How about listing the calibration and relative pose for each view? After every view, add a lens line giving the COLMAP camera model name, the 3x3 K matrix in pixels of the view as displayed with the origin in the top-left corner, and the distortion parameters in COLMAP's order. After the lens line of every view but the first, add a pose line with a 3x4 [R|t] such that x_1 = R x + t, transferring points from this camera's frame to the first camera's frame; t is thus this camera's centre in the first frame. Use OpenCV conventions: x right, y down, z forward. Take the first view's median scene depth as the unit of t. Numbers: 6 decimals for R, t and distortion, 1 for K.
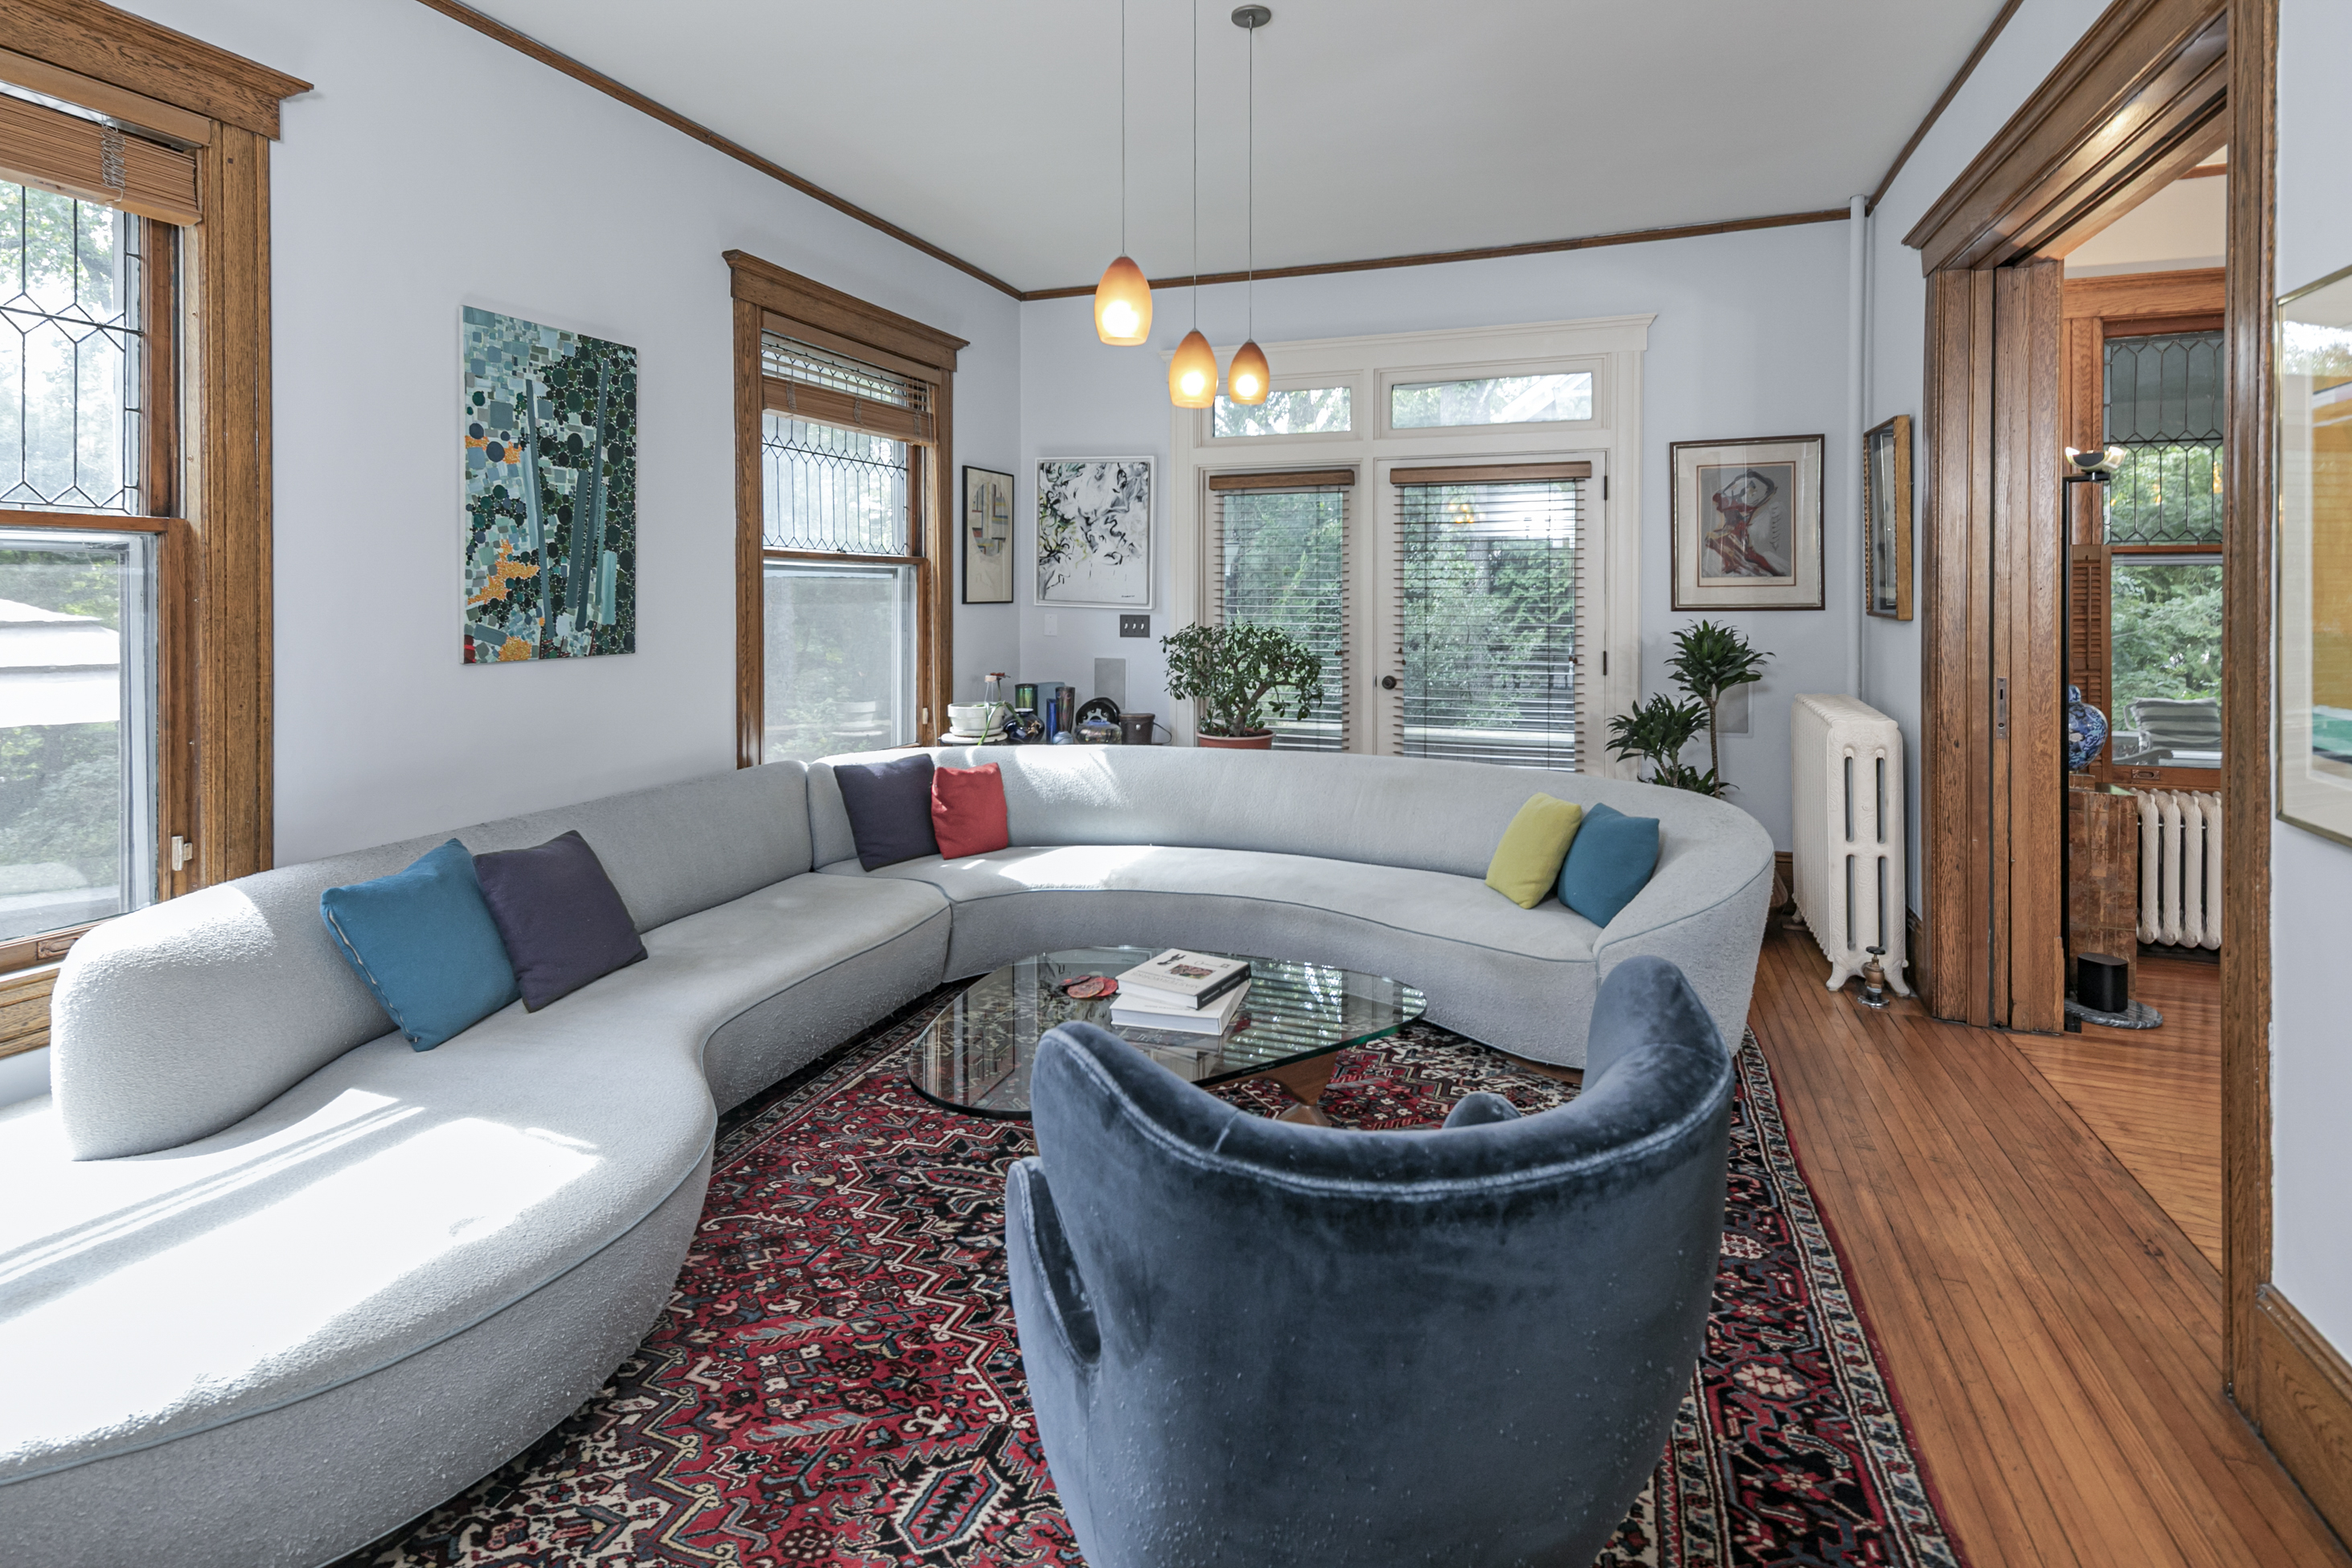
lens RADIAL K [[1177.9, 0, 1143.1], [0, 1177.9, 602.2], [0, 0, 1]] dist [-0.001981, -0.000777]
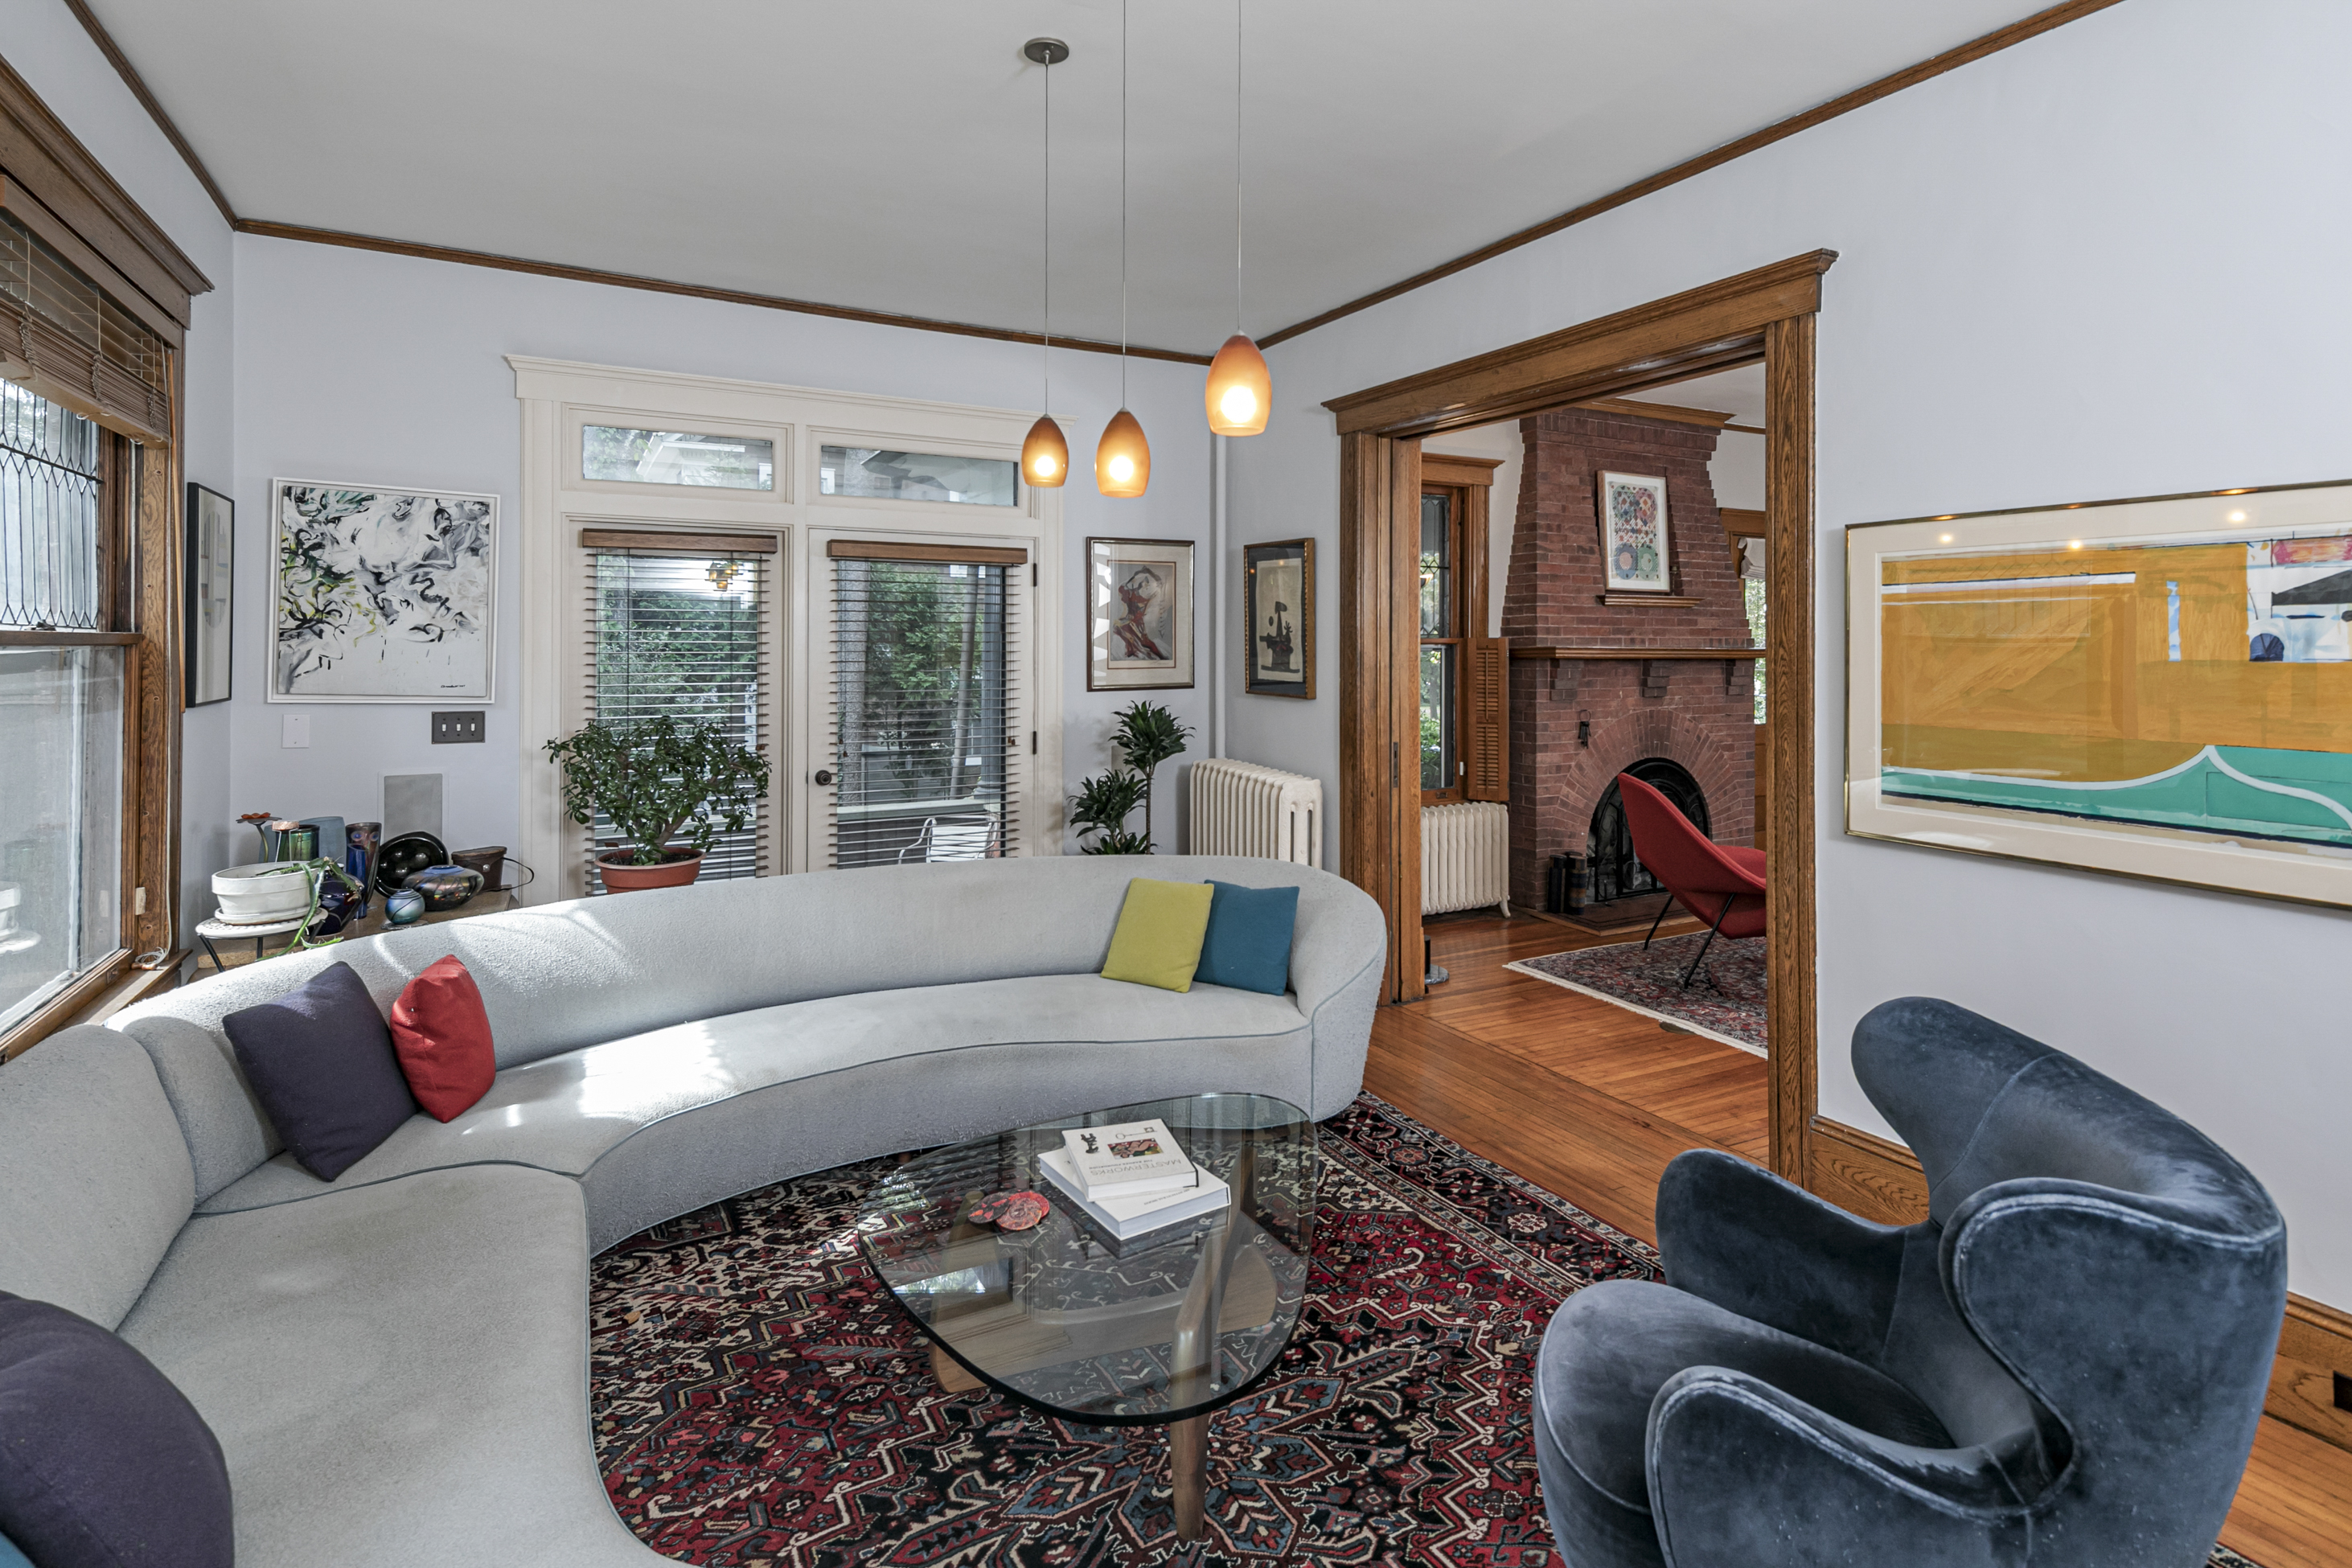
lens RADIAL K [[1186.1, 0, 1211.0], [0, 1186.1, 644.1], [0, 0, 1]] dist [0.020818, -0.009658]
pose [[0.637029, 0.003784, 0.770830, -0.330882], [0.003612, 0.999962, -0.007894, -0.027799], [-0.770831, 0.007813, 0.636992, 0.216354]]
